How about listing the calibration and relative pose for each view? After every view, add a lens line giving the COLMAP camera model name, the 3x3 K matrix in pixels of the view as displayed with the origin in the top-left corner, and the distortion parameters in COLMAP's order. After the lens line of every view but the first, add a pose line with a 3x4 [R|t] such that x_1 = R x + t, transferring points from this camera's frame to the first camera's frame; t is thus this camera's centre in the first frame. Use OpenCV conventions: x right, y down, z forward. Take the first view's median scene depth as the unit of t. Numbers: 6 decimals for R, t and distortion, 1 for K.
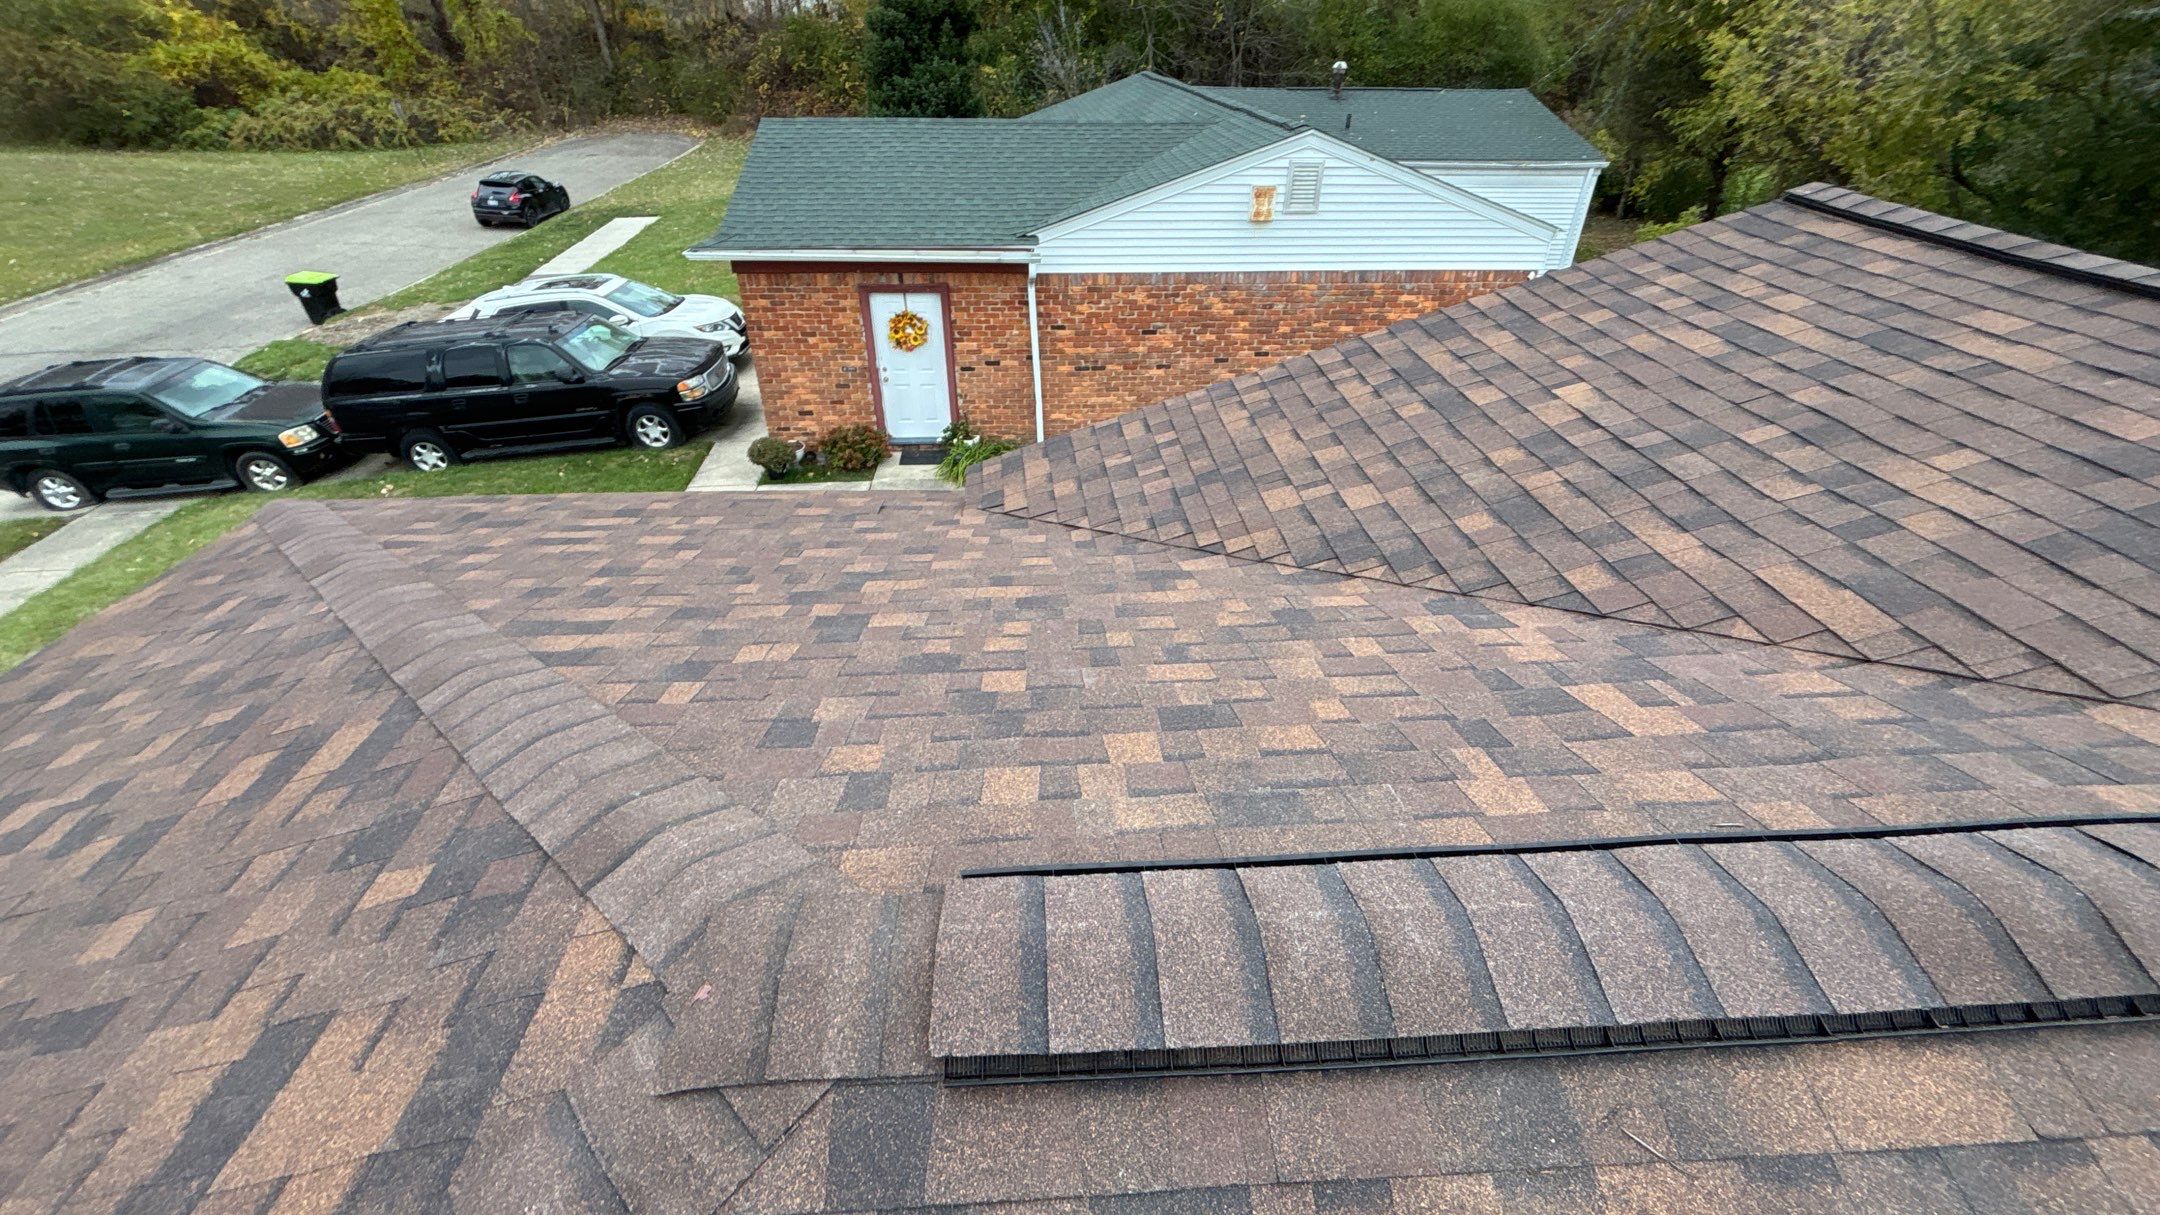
lens RADIAL K [[863.0, 0, 1083.9], [0, 863.0, 609.2], [0, 0, 1]] dist [0.002906, 0.000241]
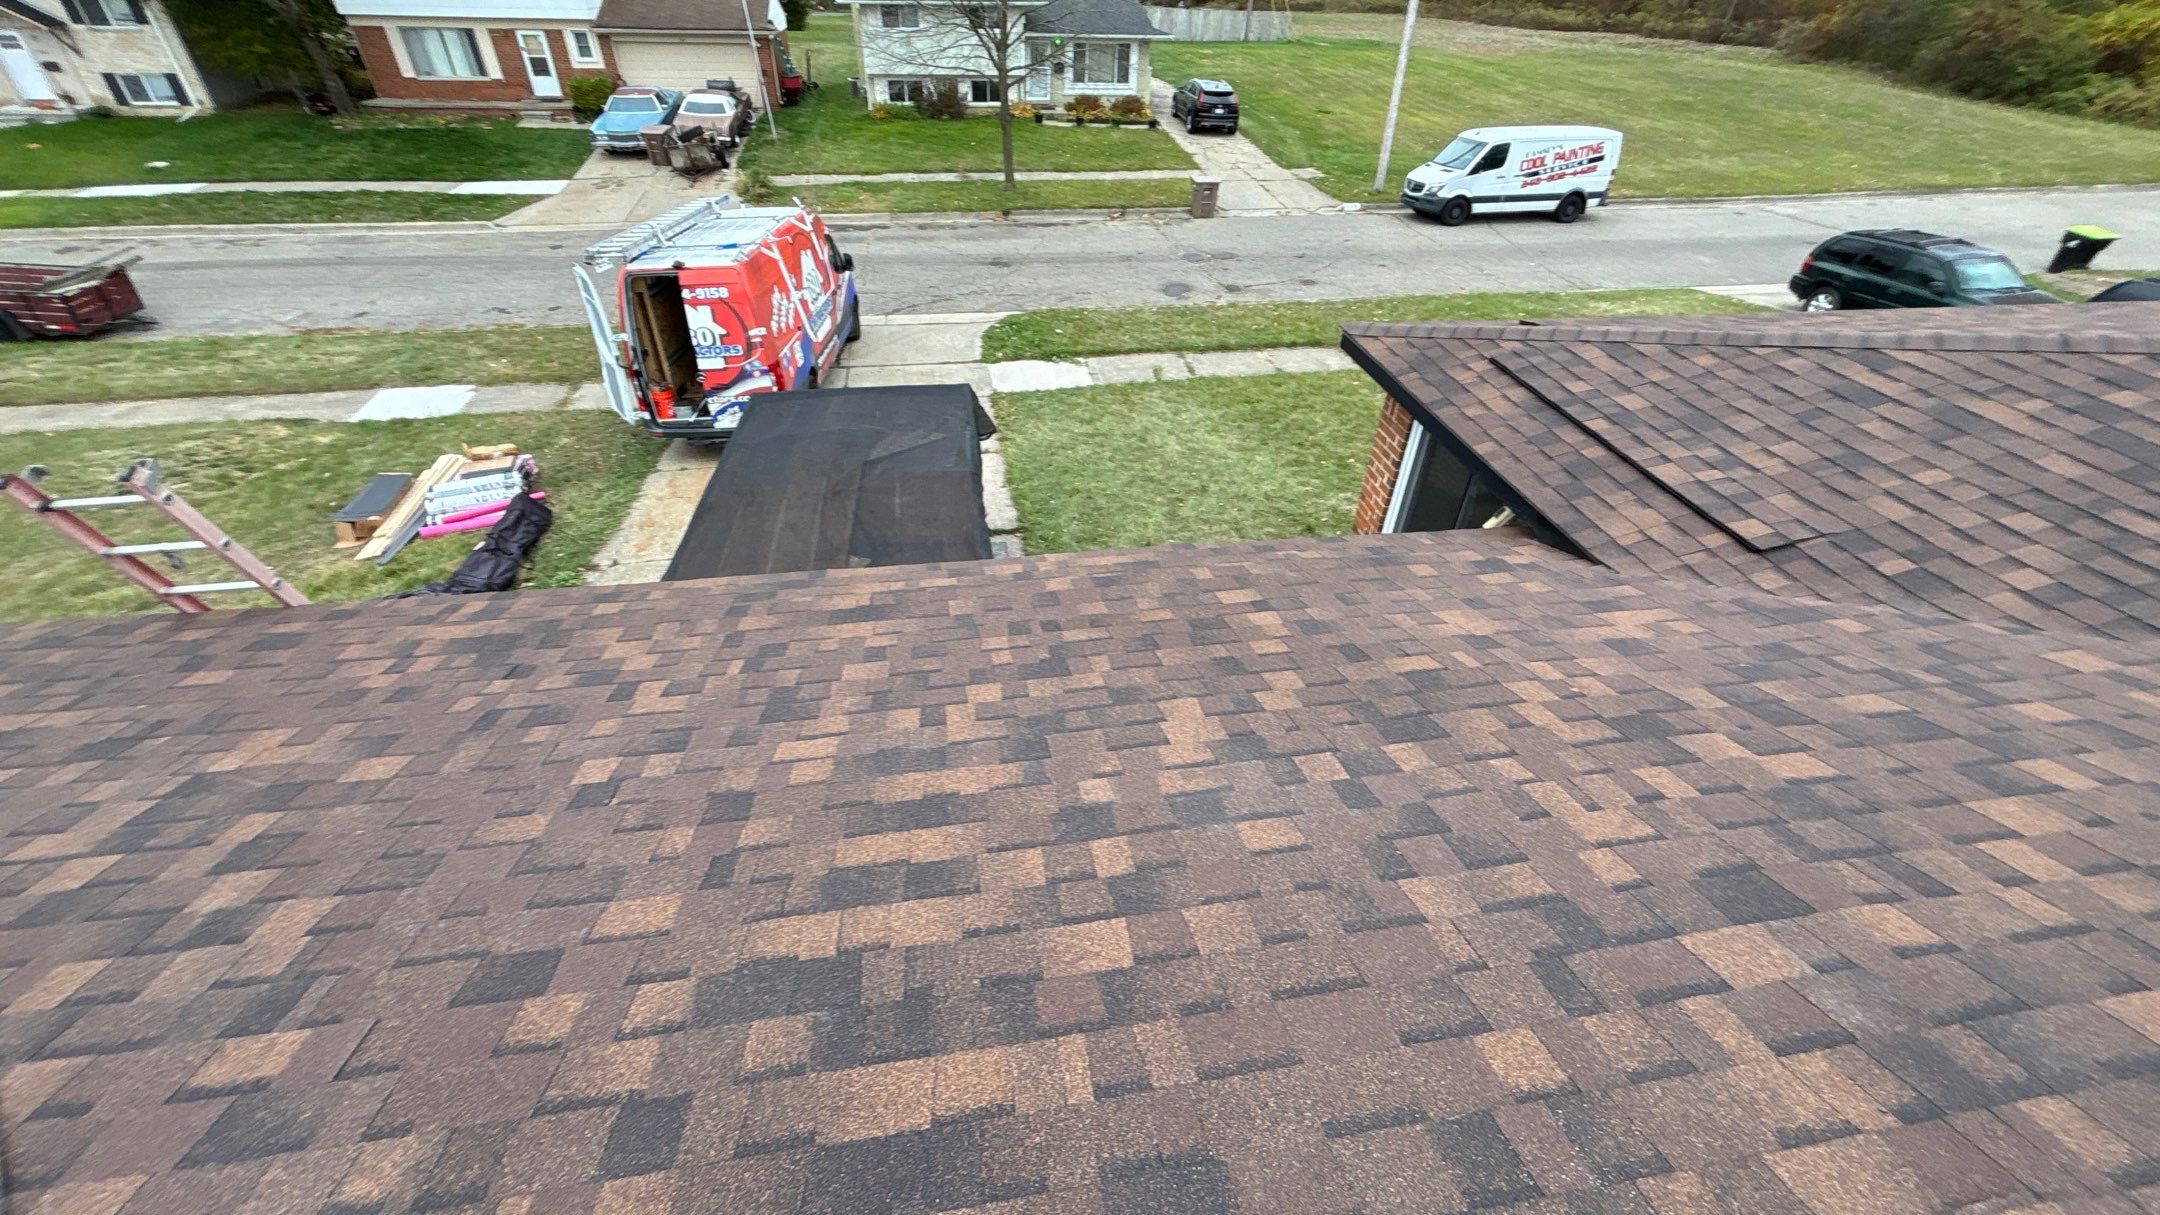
lens RADIAL K [[865.7, 0, 1072.3], [0, 865.7, 608.9], [0, 0, 1]] dist [-0.000805, -0.000187]
pose [[0.095104, 0.601764, -0.792991, 0.054420], [-0.577751, 0.682075, 0.448305, 0.091205], [0.810653, 0.415516, 0.412538, -0.132693]]
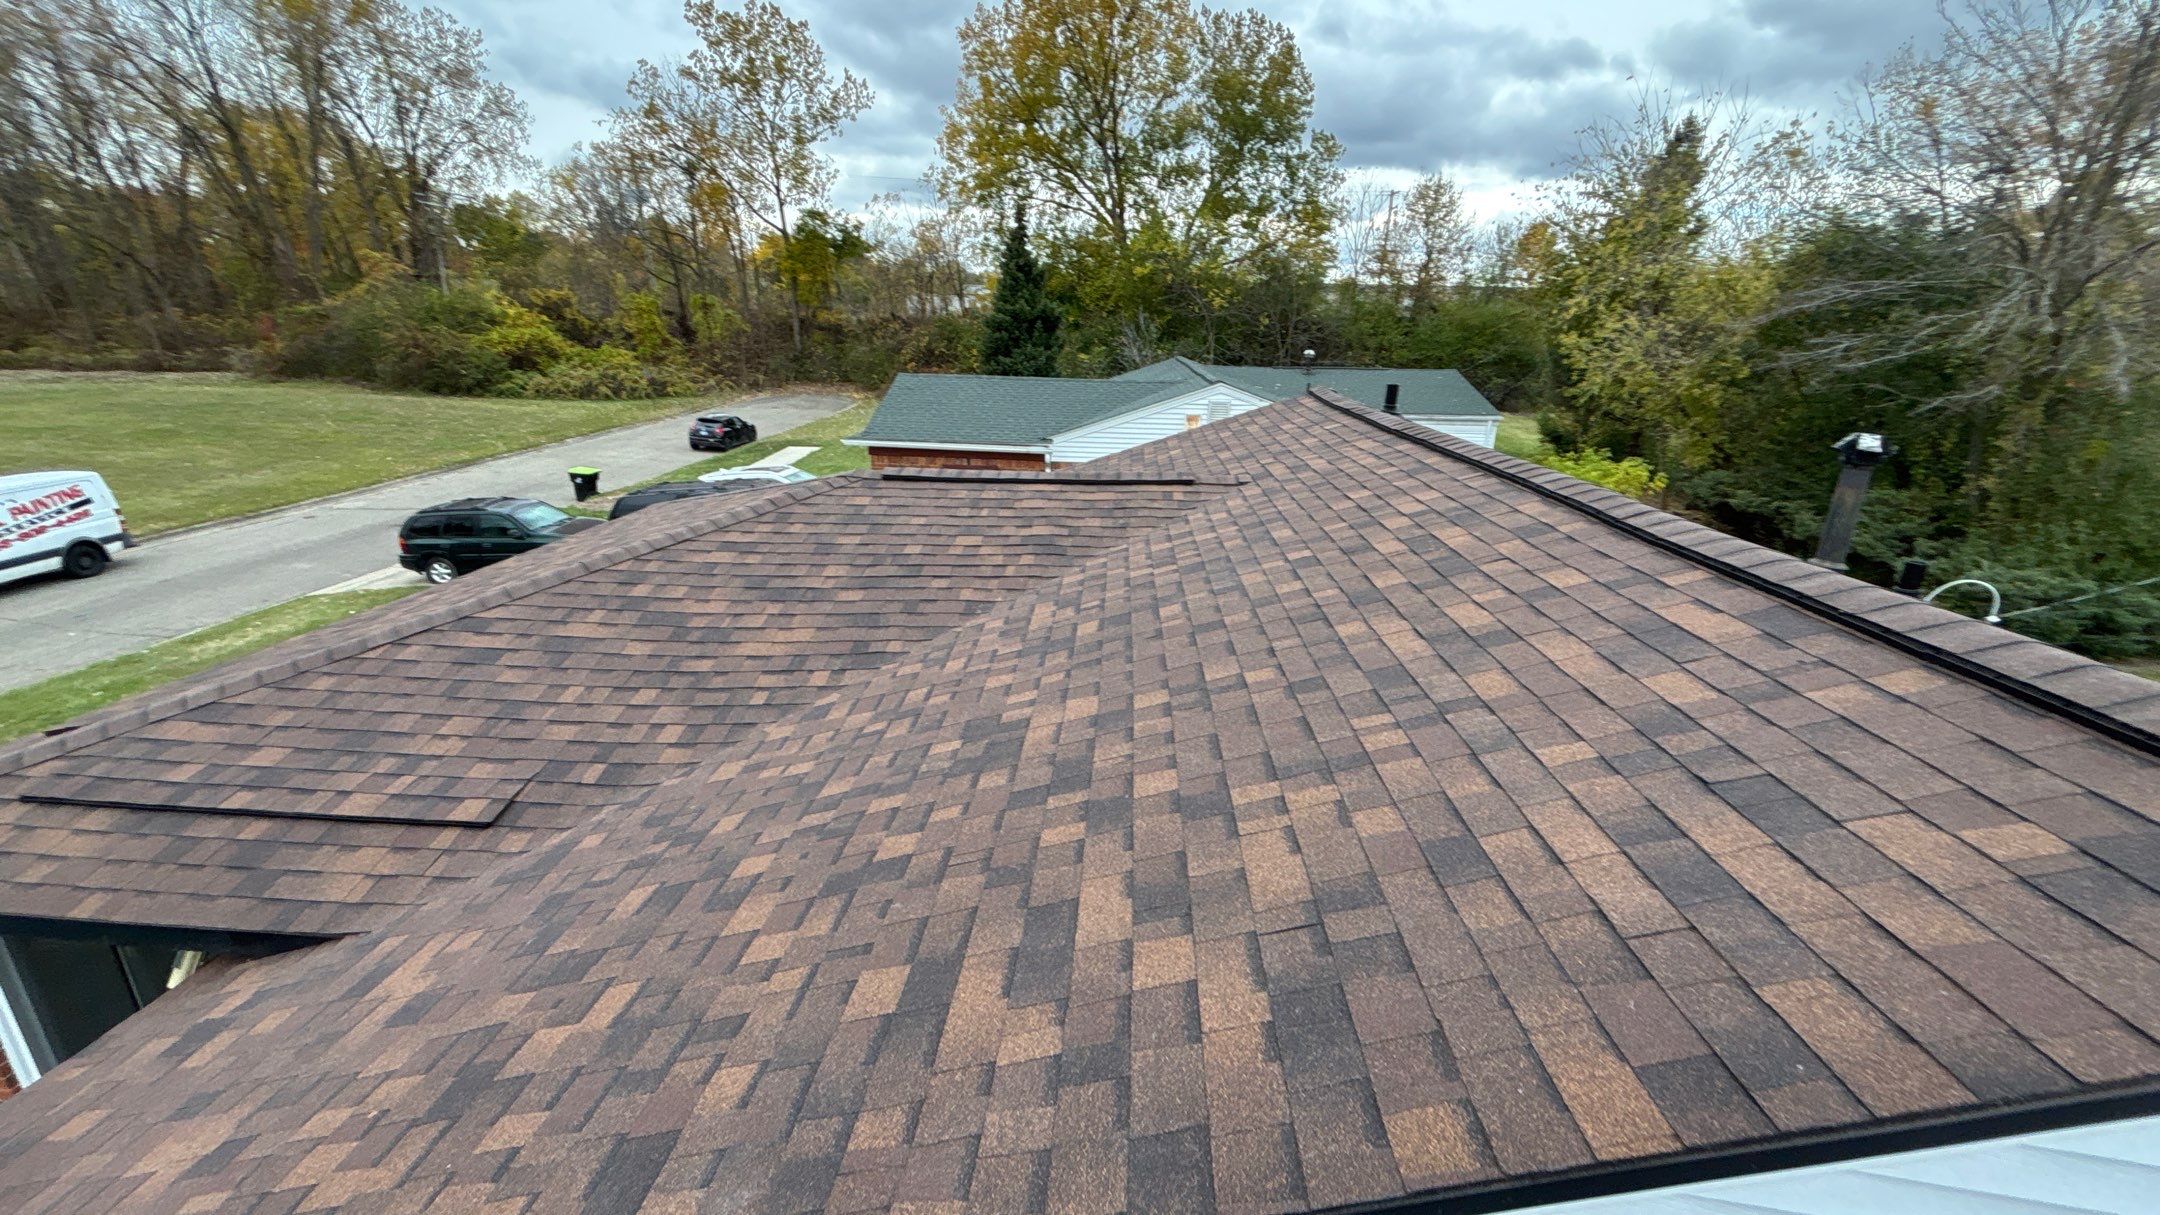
lens RADIAL K [[873.3, 0, 1082.0], [0, 873.3, 603.9], [0, 0, 1]] dist [0.003400, 0.000337]
pose [[0.991998, 0.049793, -0.116019, 0.056905], [-0.080298, 0.957959, -0.275439, 0.085406], [0.097426, 0.282551, 0.954292, -0.128895]]
